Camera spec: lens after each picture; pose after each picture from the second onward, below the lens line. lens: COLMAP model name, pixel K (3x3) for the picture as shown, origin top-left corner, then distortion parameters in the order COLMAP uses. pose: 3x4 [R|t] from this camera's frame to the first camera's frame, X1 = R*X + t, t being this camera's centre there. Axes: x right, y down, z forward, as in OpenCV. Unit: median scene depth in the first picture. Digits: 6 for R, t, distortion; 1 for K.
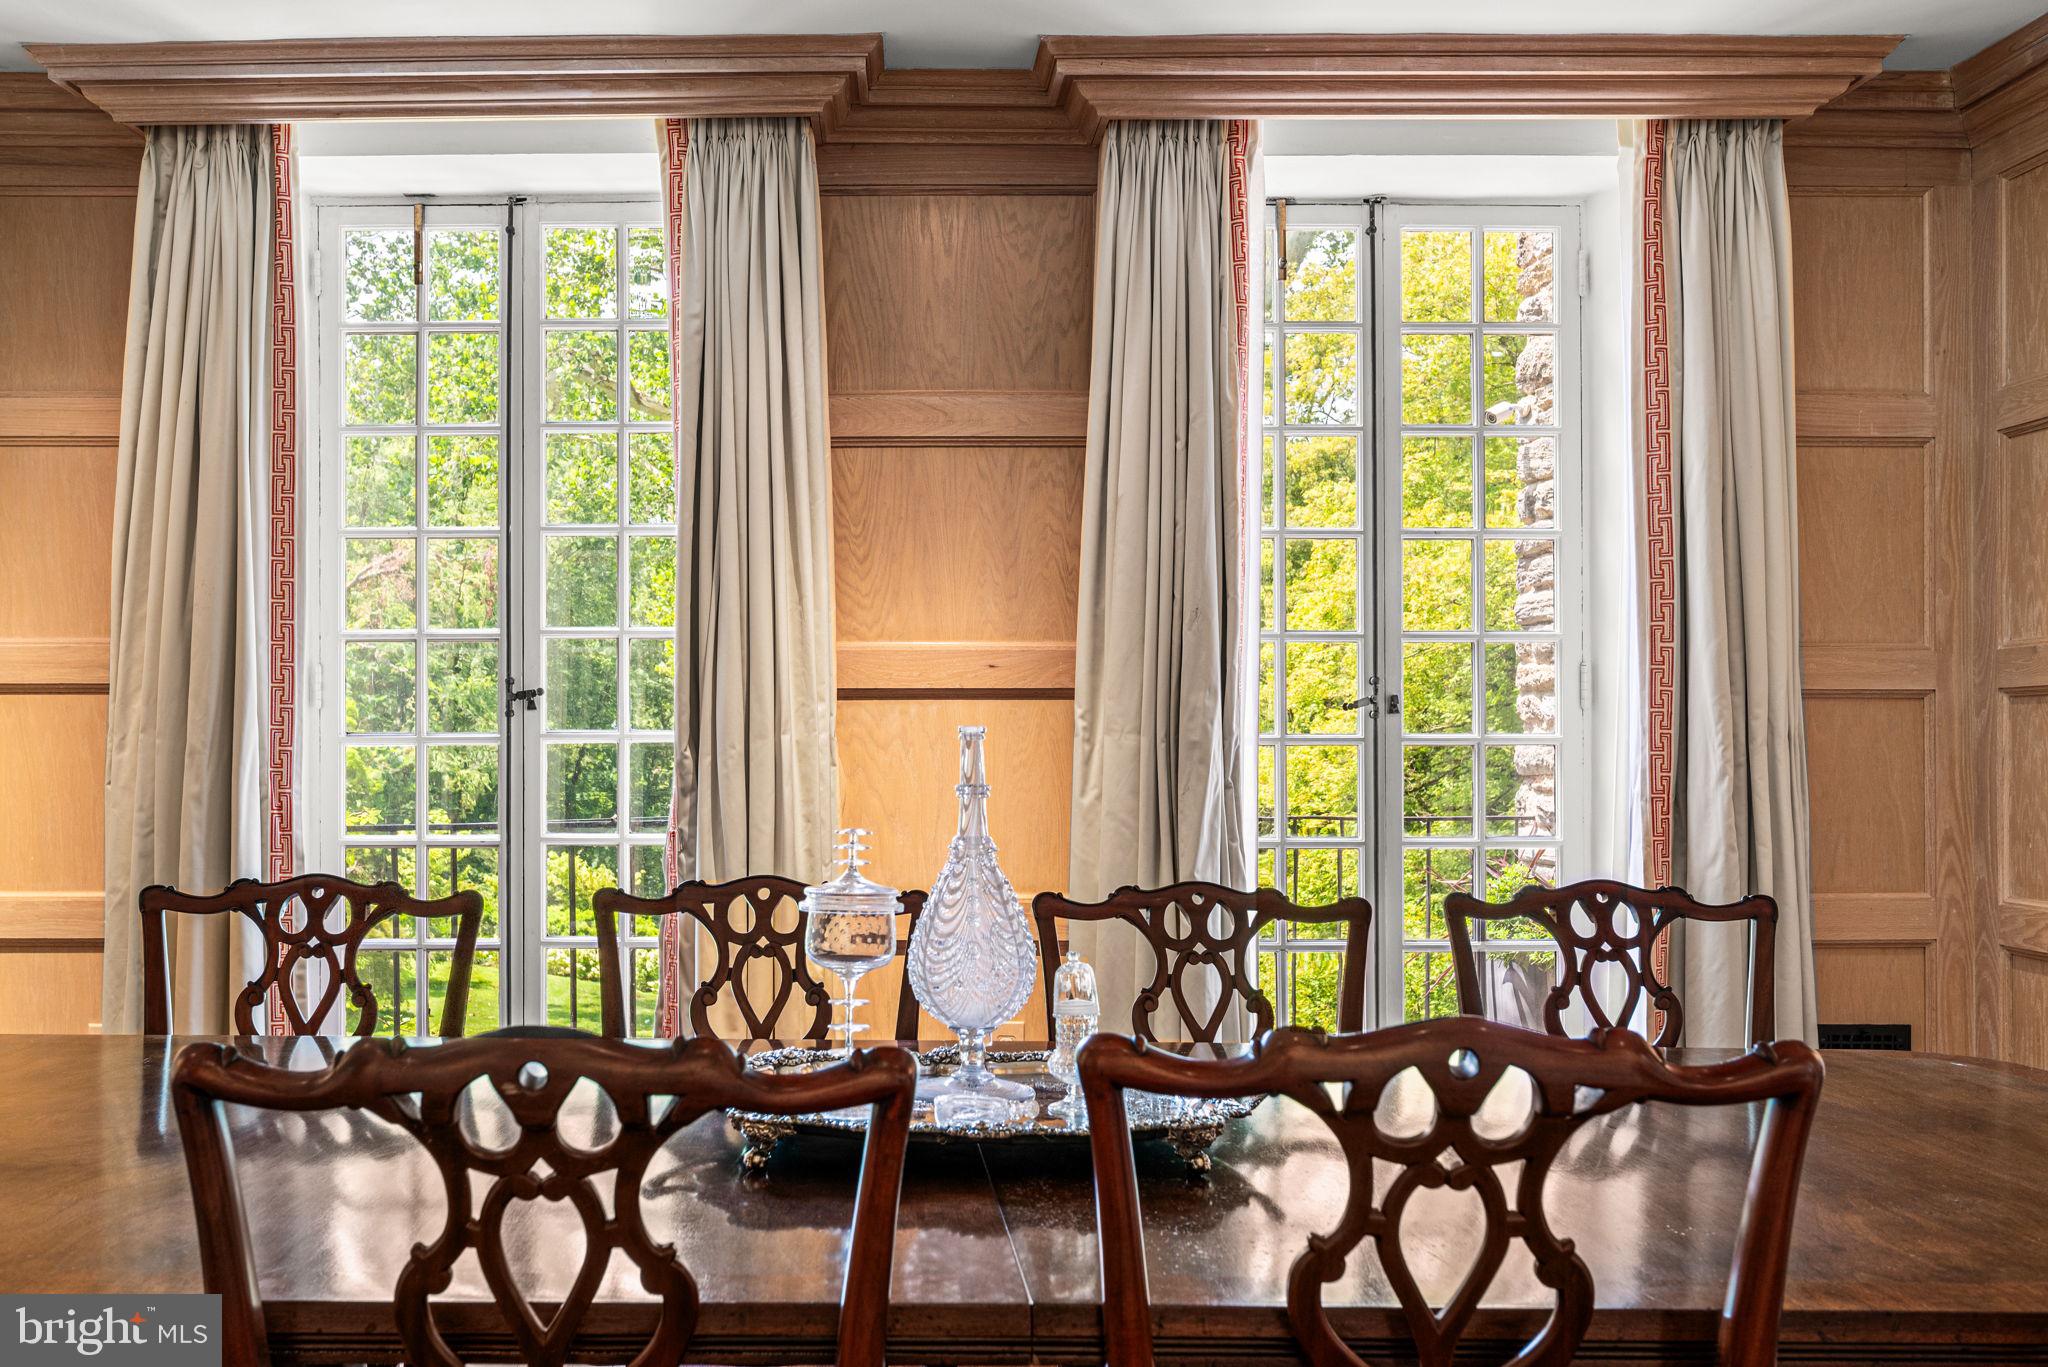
lens RADIAL K [[1766.5, 0, 1019.1], [0, 1766.5, 753.0], [0, 0, 1]] dist [-0.021853, 0.001514]
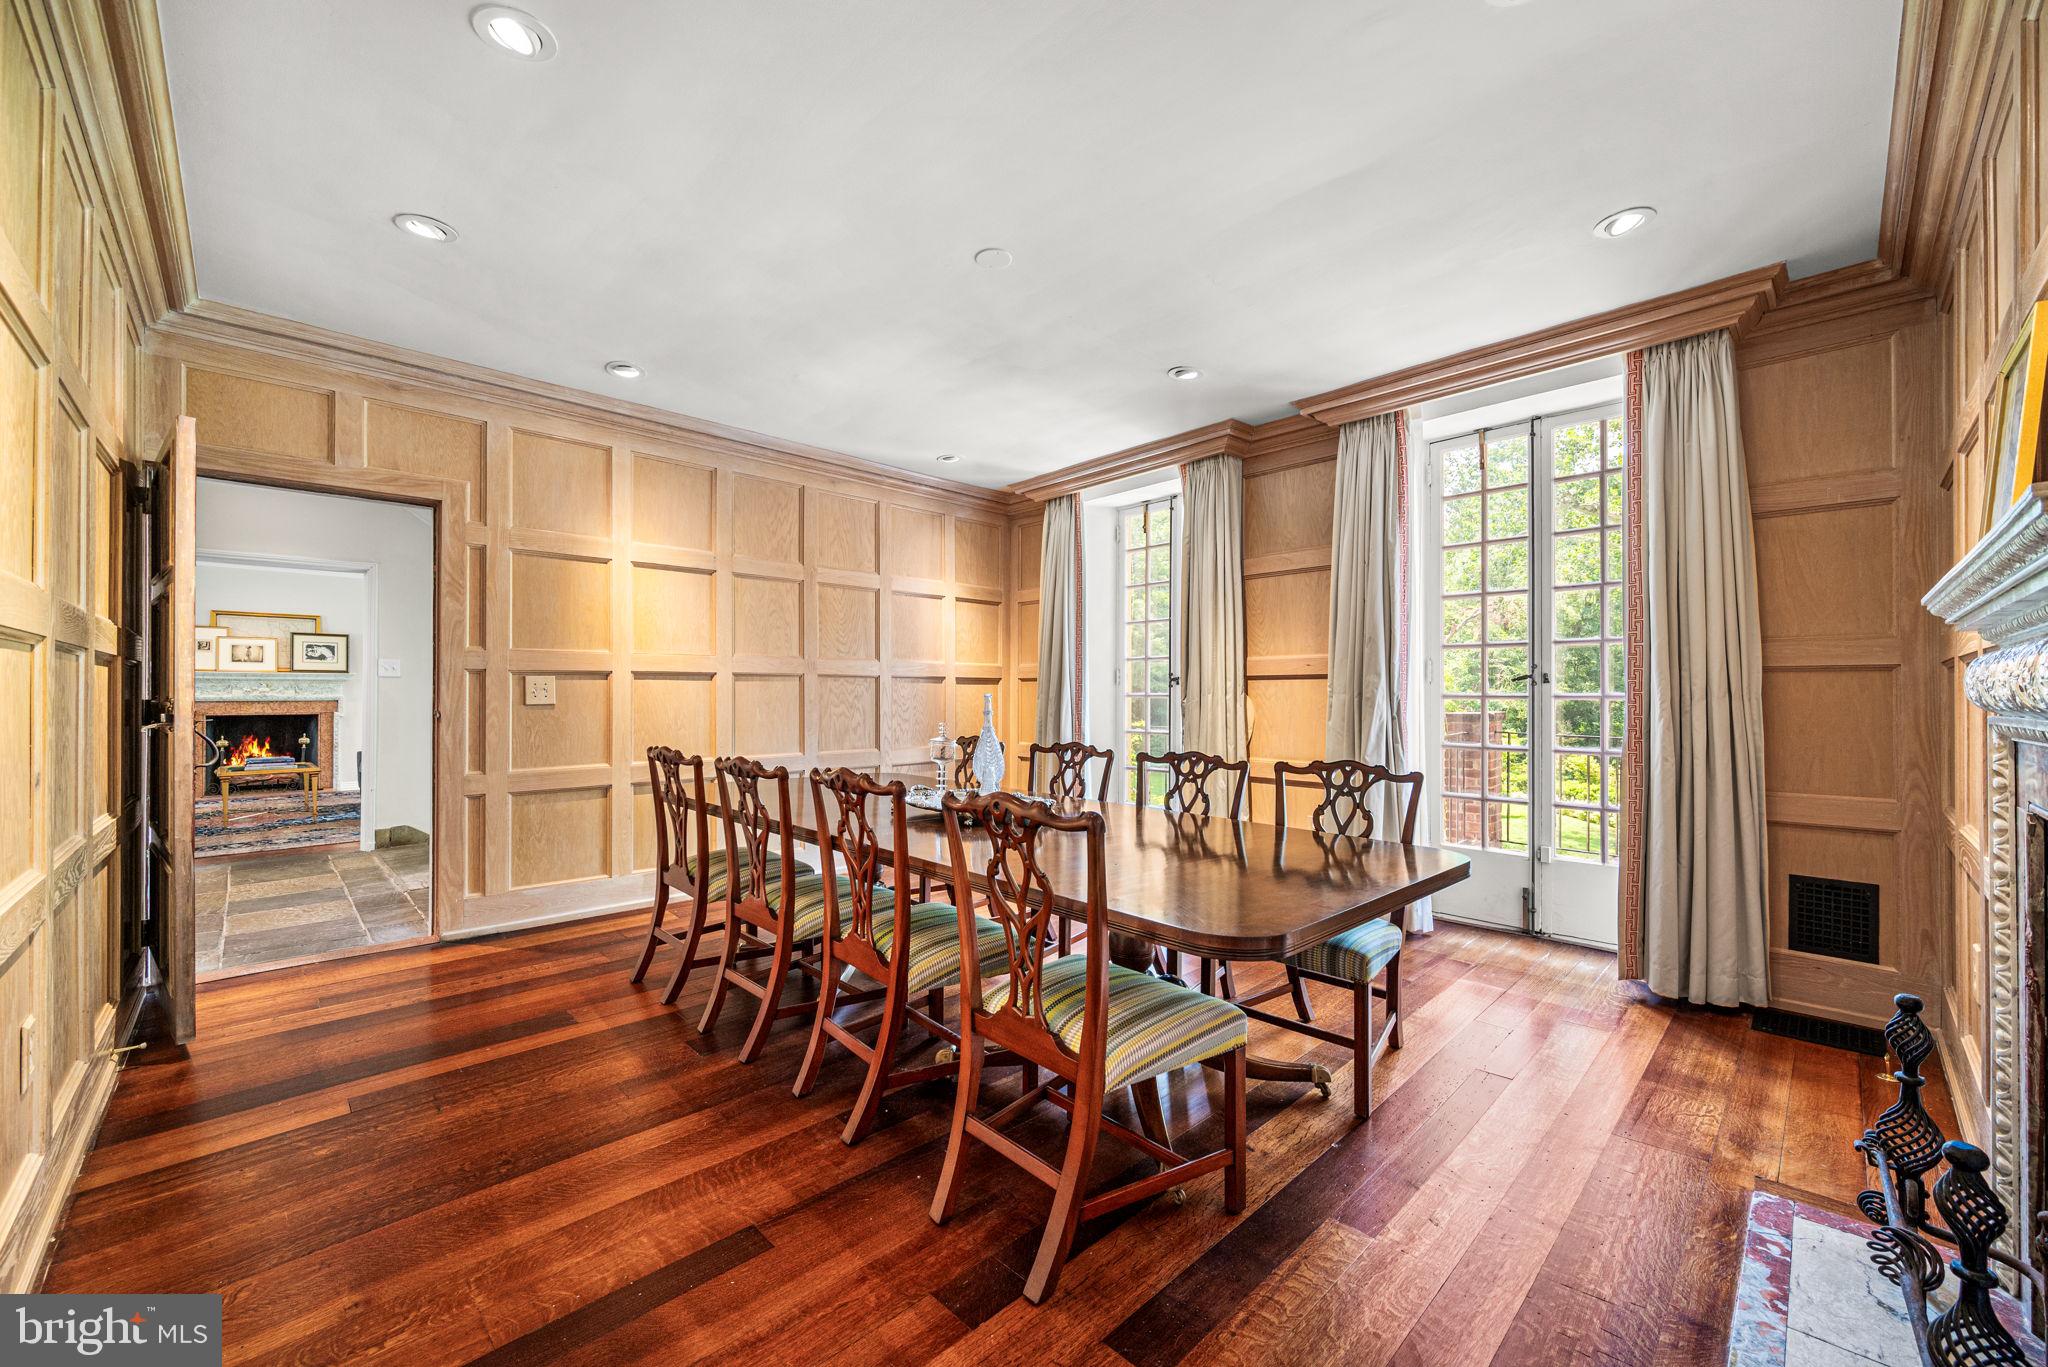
lens RADIAL K [[800.1, 0, 1027.4], [0, 800.1, 689.7], [0, 0, 1]] dist [-0.004285, 0.000446]
pose [[0.704147, -0.008394, -0.710005, 0.479954], [-0.005974, 0.999825, -0.017746, 0.002505], [0.710029, 0.016738, 0.703973, -0.007411]]
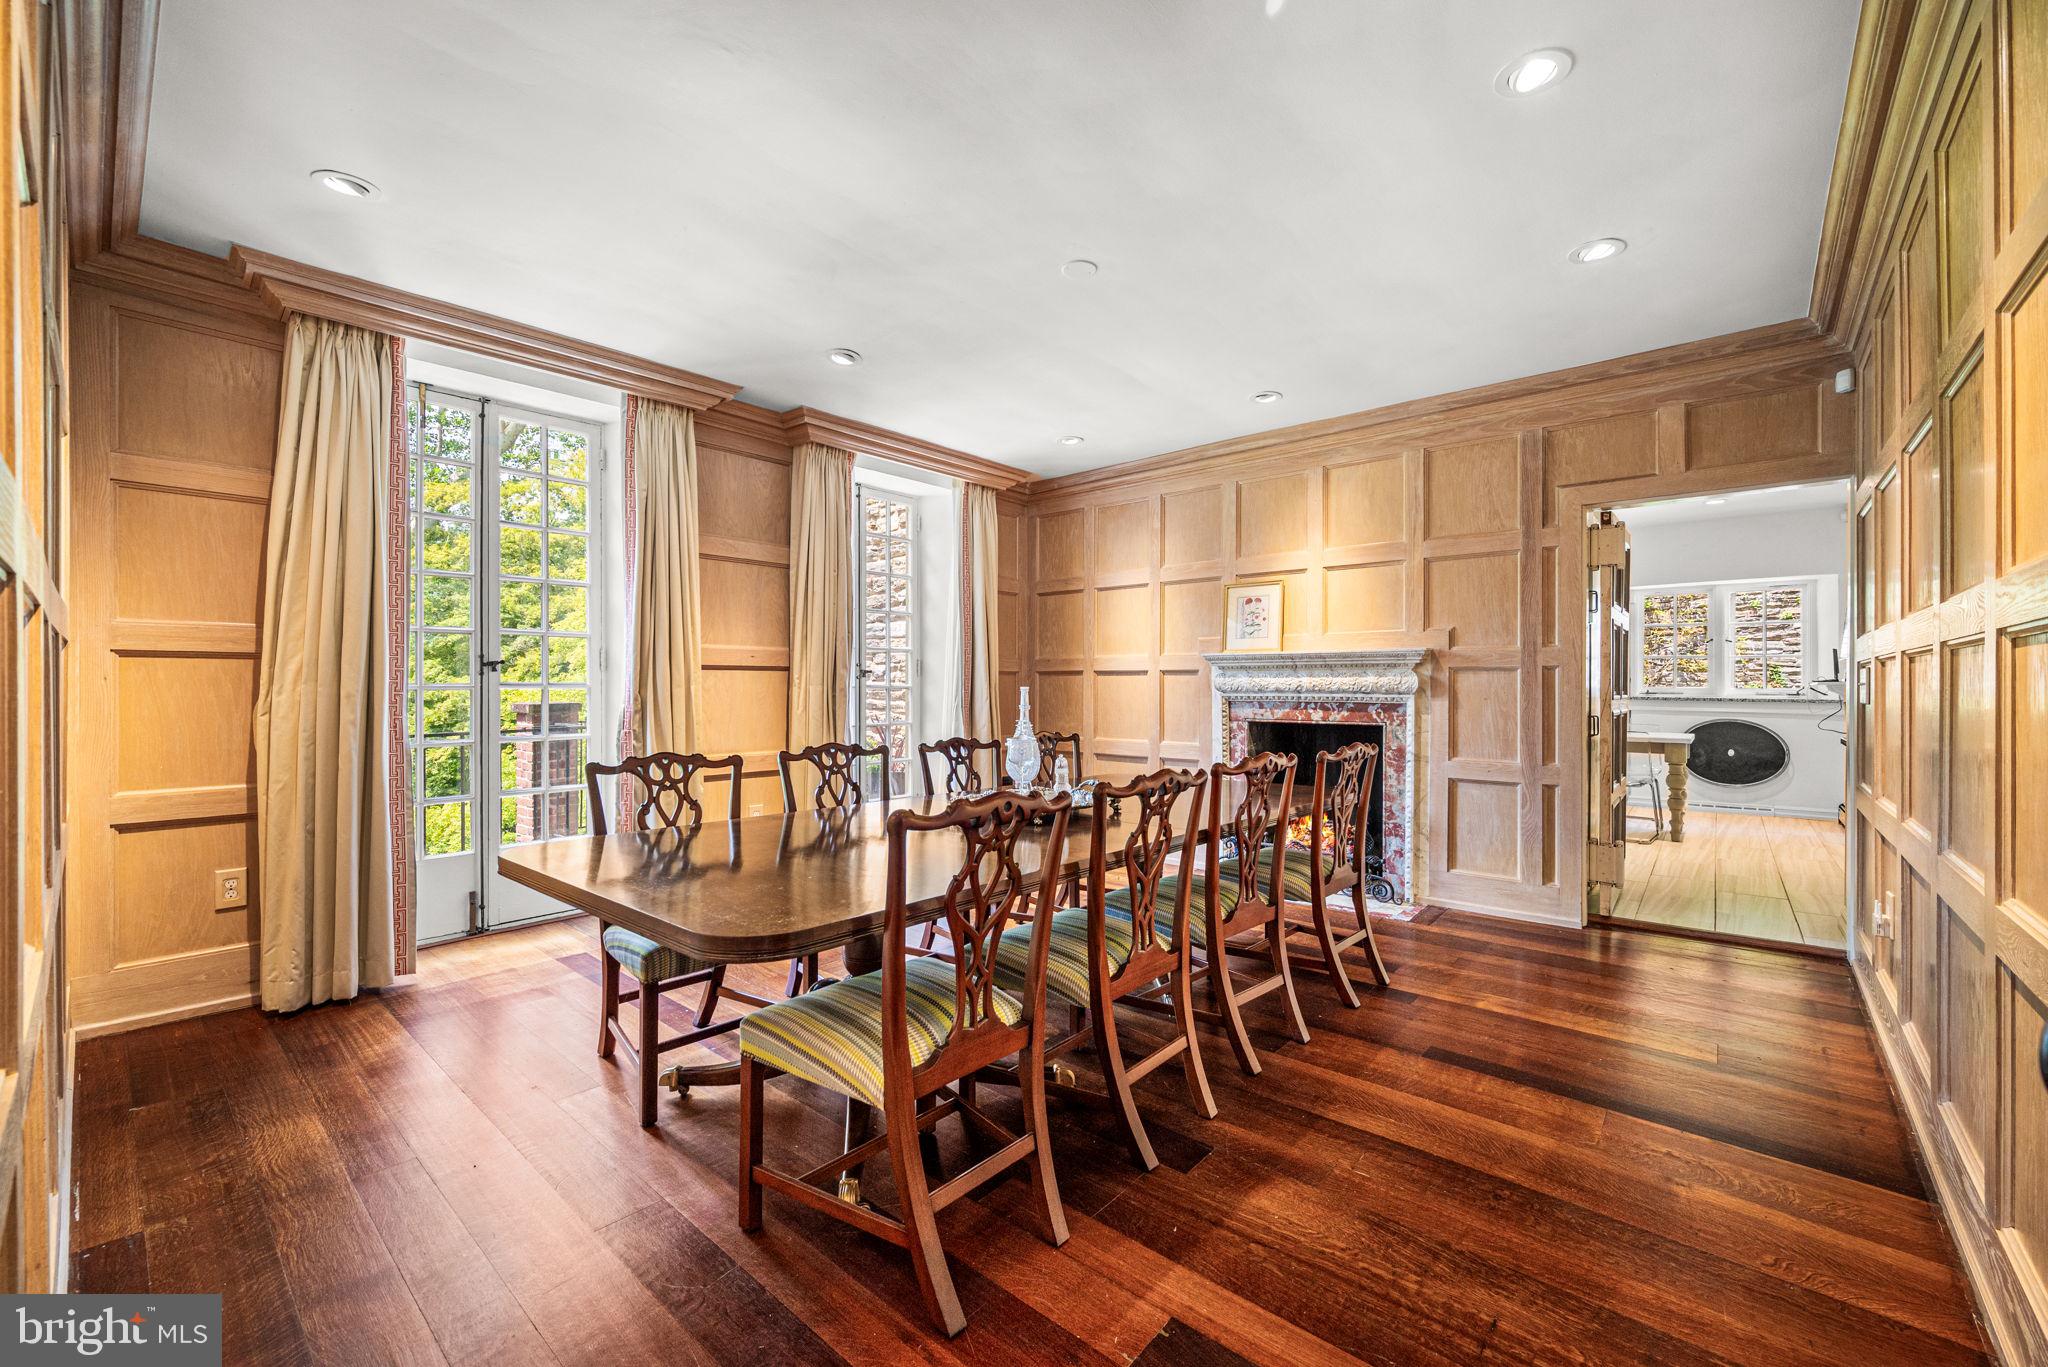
lens RADIAL K [[819.7, 0, 1024.6], [0, 819.7, 674.1], [0, 0, 1]] dist [-0.025925, -0.000356]
pose [[0.665641, 0.013498, 0.746150, -0.589117], [0.004125, 0.999755, -0.021765, -0.001360], [-0.746261, 0.017565, 0.665422, 0.004766]]
